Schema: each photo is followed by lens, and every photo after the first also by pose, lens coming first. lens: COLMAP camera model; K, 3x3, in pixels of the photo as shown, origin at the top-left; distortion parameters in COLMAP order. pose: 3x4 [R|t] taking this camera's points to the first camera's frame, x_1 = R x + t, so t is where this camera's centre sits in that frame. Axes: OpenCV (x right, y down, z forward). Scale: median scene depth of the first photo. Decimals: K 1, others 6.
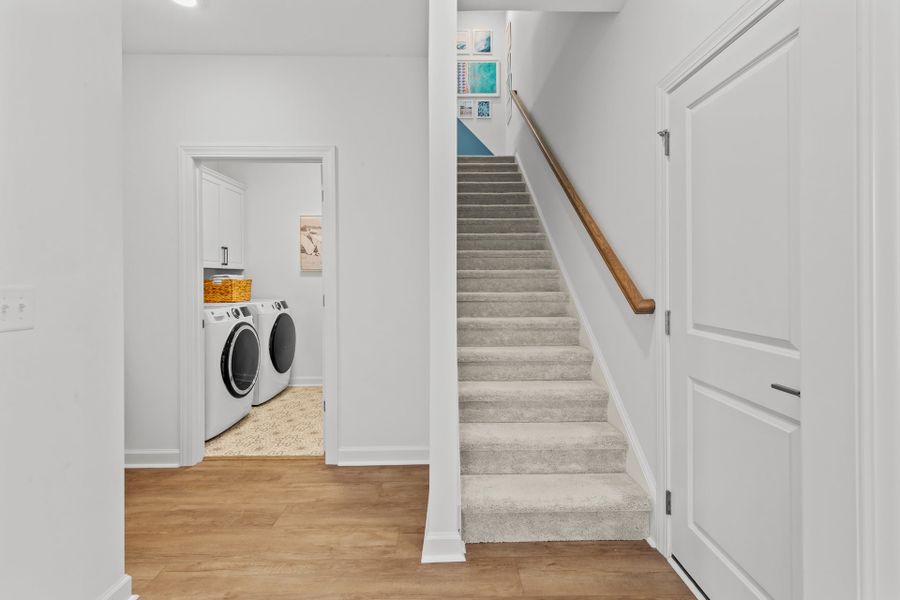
lens RADIAL K [[421.5, 0, 450.3], [0, 421.5, 276.2], [0, 0, 1]] dist [0.002299, -0.000234]
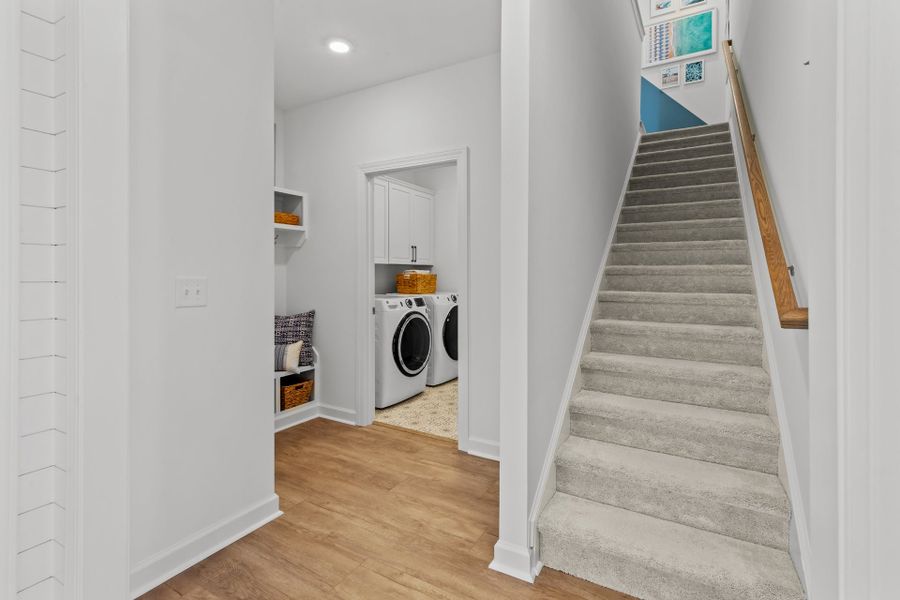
lens RADIAL K [[424.0, 0, 450.1], [0, 424.0, 272.8], [0, 0, 1]] dist [0.001035, -0.000773]
pose [[0.856795, 0.006925, -0.515611, 0.239859], [-0.005167, 0.999975, 0.004844, -0.002431], [0.515631, -0.001486, 0.856809, 0.080203]]
